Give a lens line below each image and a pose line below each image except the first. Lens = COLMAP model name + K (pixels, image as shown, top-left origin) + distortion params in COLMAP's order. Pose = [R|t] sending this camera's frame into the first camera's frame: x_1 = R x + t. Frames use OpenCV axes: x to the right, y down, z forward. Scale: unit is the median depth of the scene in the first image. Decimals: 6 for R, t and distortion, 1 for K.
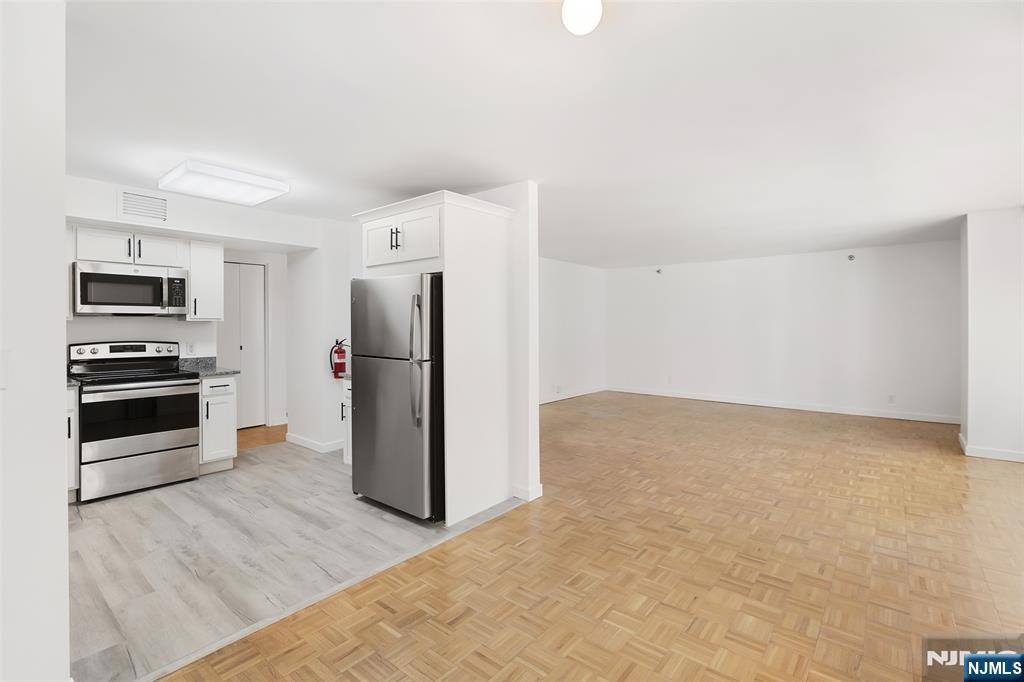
lens RADIAL K [[475.7, 0, 518.2], [0, 475.7, 326.7], [0, 0, 1]] dist [0.003946, 0.003833]
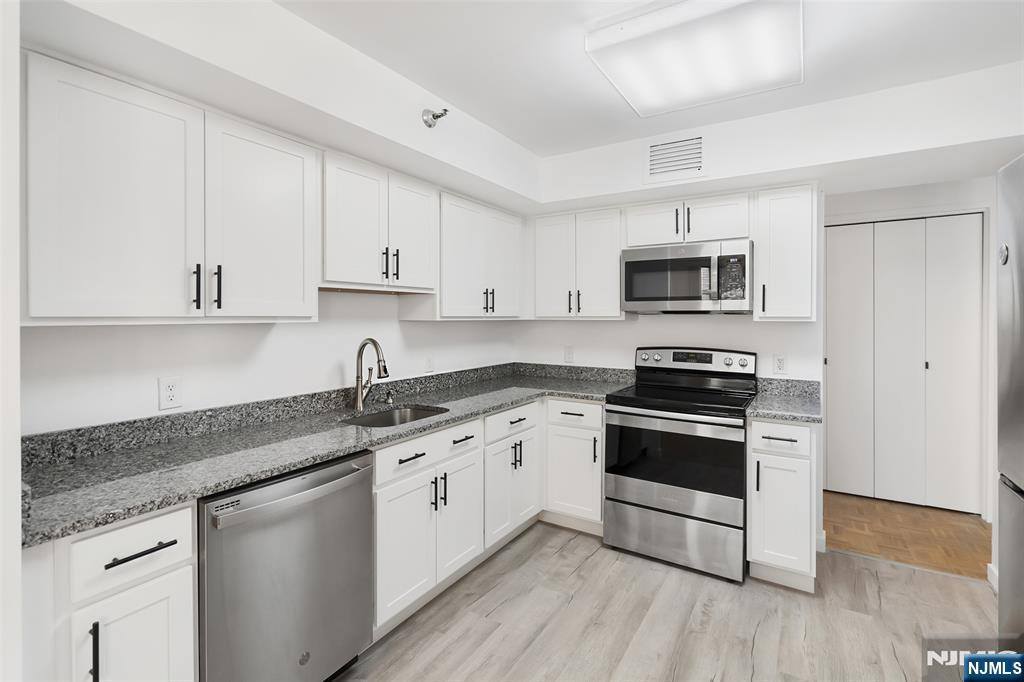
lens RADIAL K [[475.7, 0, 527.4], [0, 475.7, 318.8], [0, 0, 1]] dist [0.003946, 0.003833]
pose [[0.137621, 0.011489, -0.990418, -0.122701], [-0.008248, 0.999911, 0.010453, -0.021572], [0.990451, 0.006730, 0.137704, 0.685420]]
